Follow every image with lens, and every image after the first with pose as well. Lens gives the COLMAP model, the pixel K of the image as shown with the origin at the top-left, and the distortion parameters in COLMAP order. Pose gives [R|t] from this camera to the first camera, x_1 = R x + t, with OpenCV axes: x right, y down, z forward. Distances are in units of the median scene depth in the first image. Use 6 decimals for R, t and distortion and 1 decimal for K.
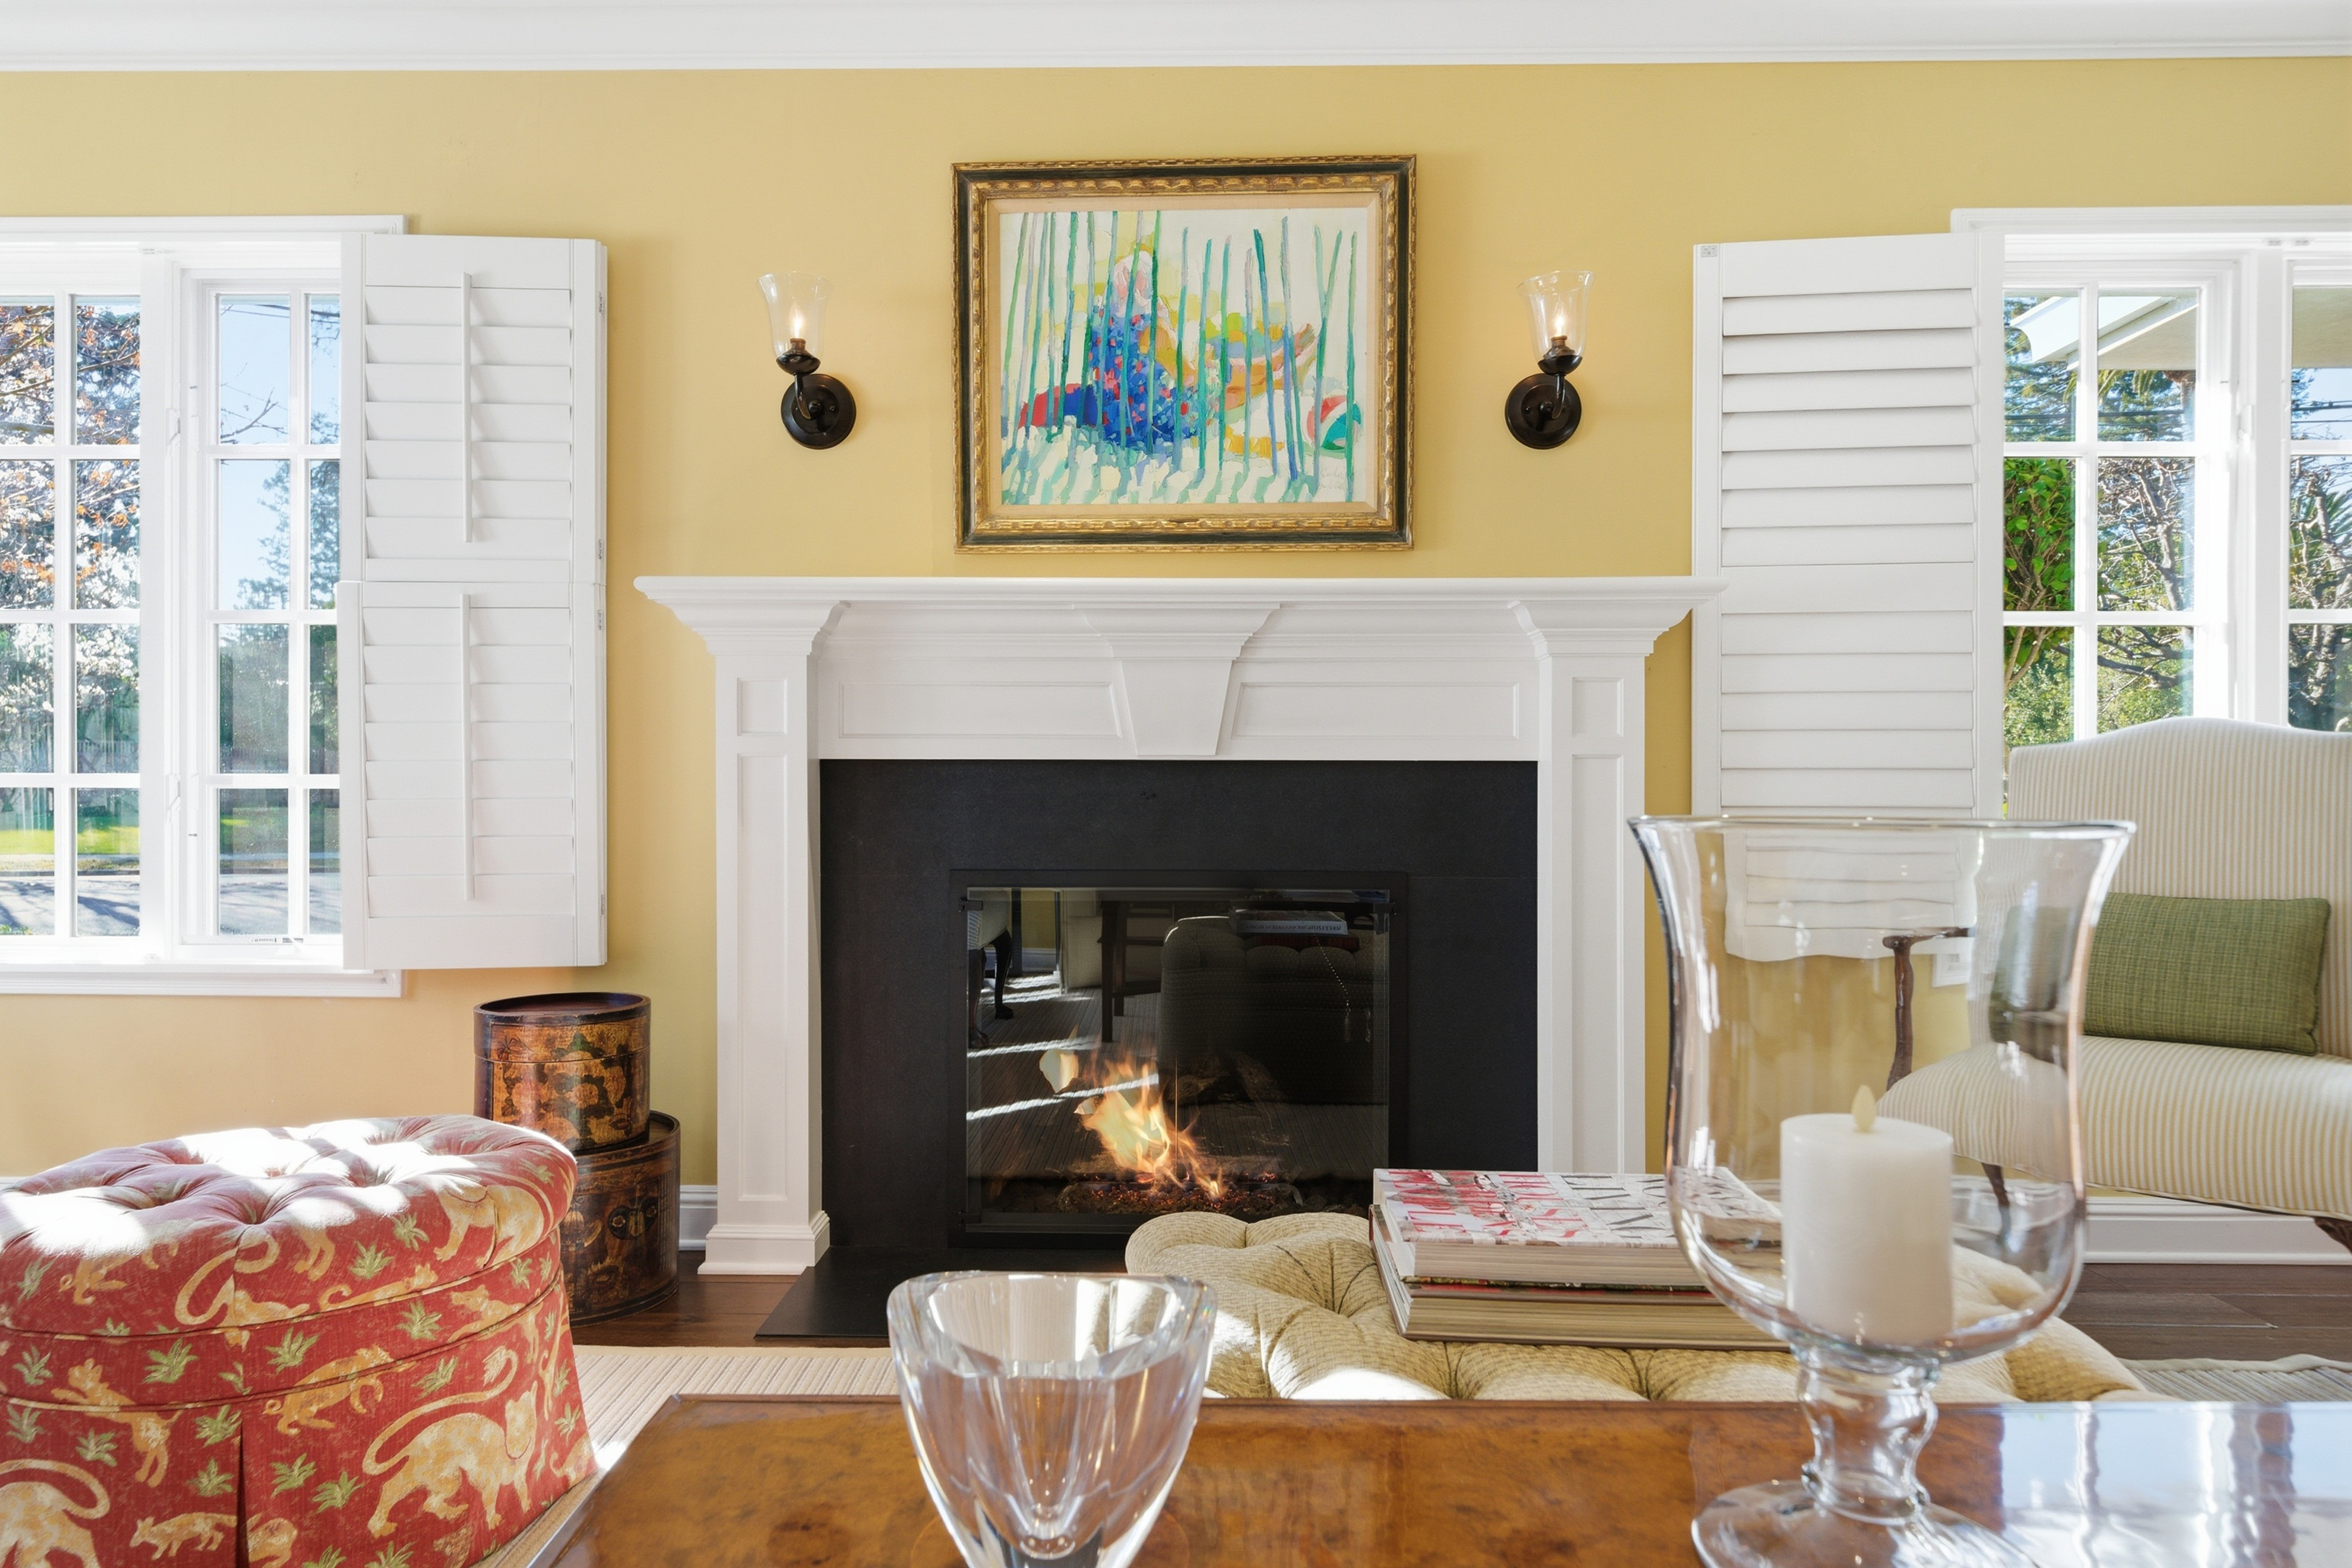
lens RADIAL K [[1371.5, 0, 1181.0], [0, 1371.5, 789.2], [0, 0, 1]] dist [-0.002296, -0.000680]
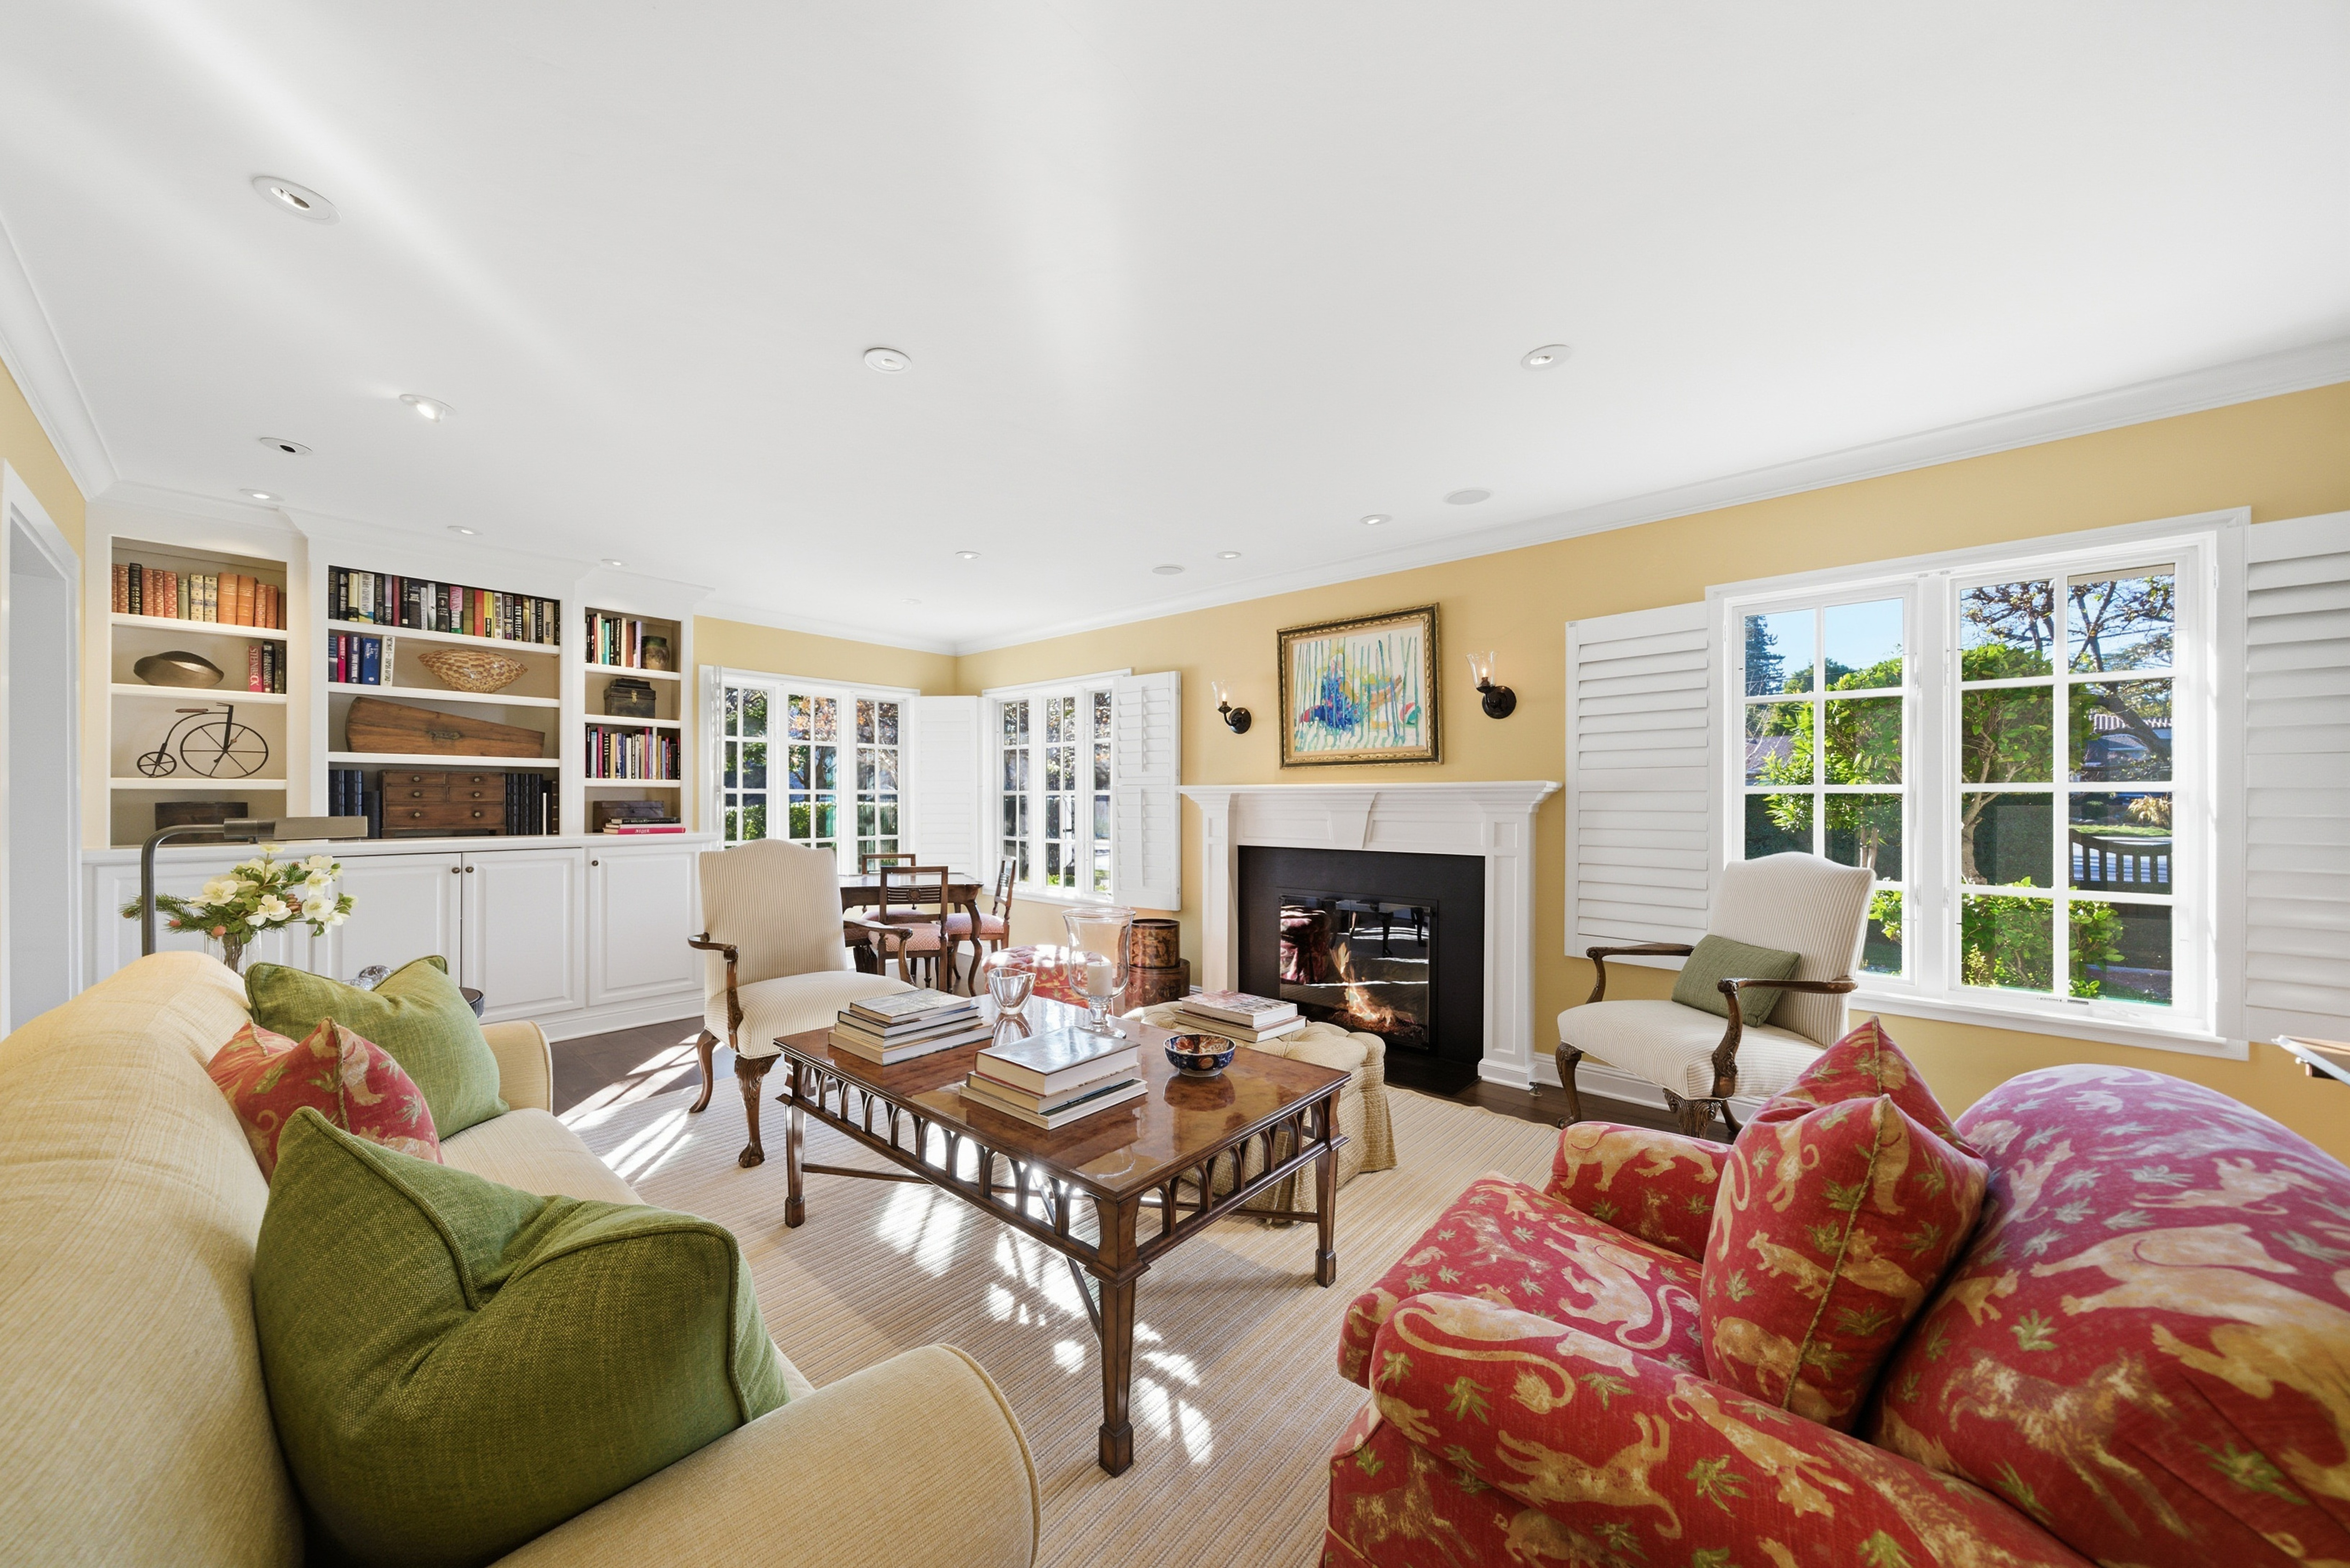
lens RADIAL K [[810.7, 0, 1177.1], [0, 810.7, 792.7], [0, 0, 1]] dist [-0.002083, -0.000053]
pose [[0.775726, -0.006010, -0.631041, 0.703682], [0.002412, 0.999976, -0.006558, -0.118498], [0.631065, 0.003565, 0.775722, -0.387433]]
